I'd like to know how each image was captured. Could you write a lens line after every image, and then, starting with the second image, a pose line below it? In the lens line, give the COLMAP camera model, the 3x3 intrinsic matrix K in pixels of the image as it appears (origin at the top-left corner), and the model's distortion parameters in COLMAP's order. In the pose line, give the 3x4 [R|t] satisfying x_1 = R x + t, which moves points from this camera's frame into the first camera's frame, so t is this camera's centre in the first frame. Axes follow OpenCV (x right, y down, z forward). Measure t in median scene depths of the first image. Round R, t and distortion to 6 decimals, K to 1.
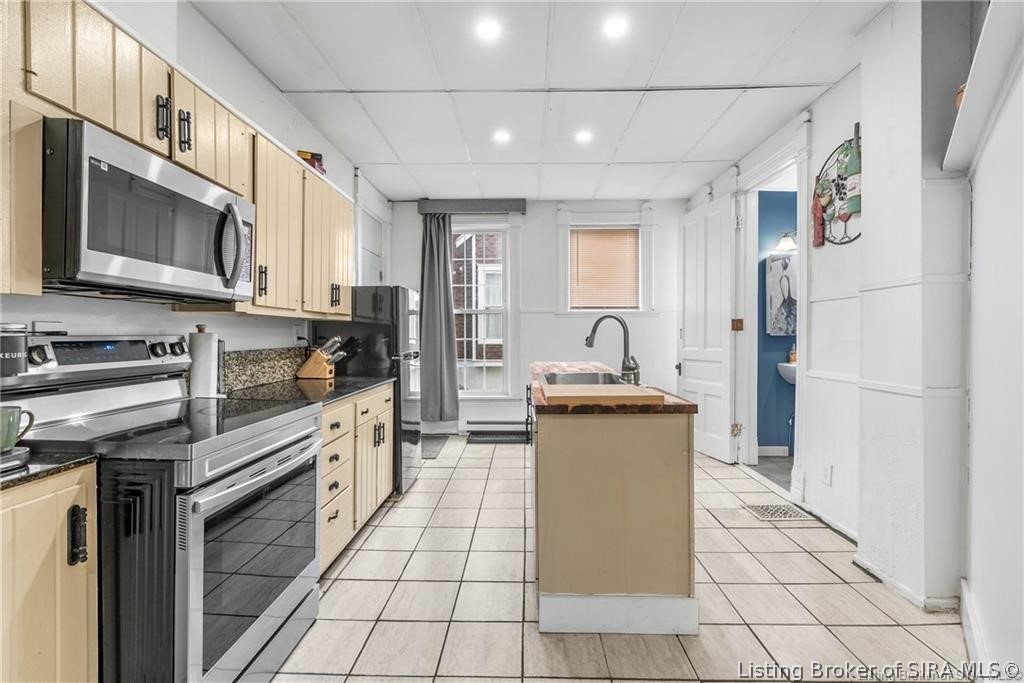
lens RADIAL K [[470.2, 0, 516.1], [0, 470.2, 338.5], [0, 0, 1]] dist [-0.003883, 0.001634]
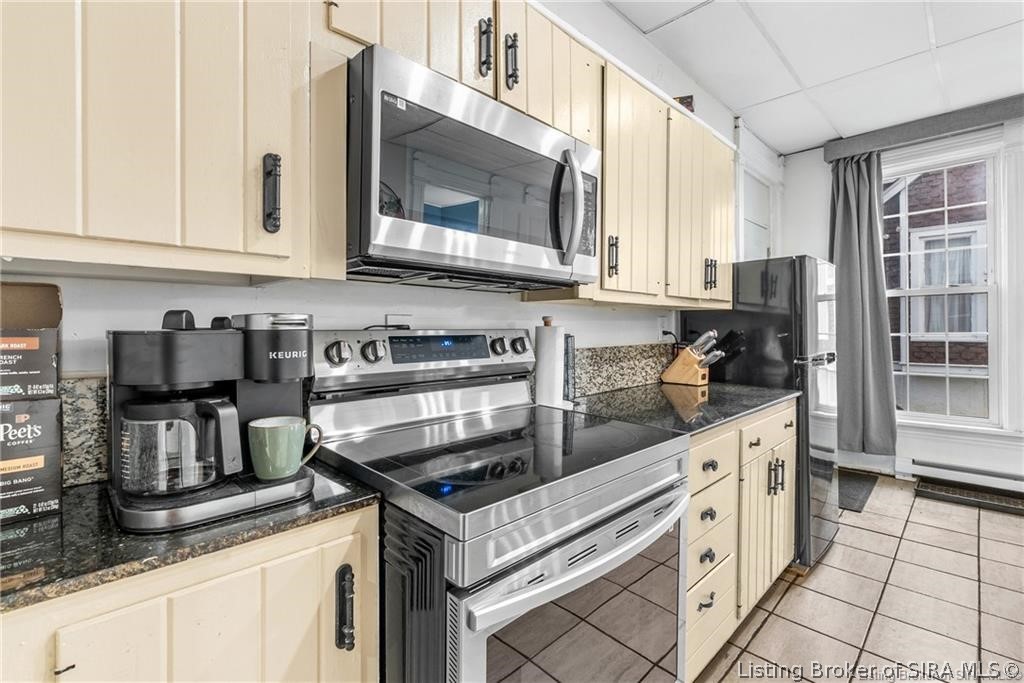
lens RADIAL K [[470.2, 0, 515.6], [0, 470.2, 334.3], [0, 0, 1]] dist [-0.003883, 0.001634]
pose [[0.726315, 0.003638, -0.687353, -0.140193], [-0.001801, 0.999993, 0.003389, -0.000612], [0.687360, -0.001224, 0.726316, 0.358298]]
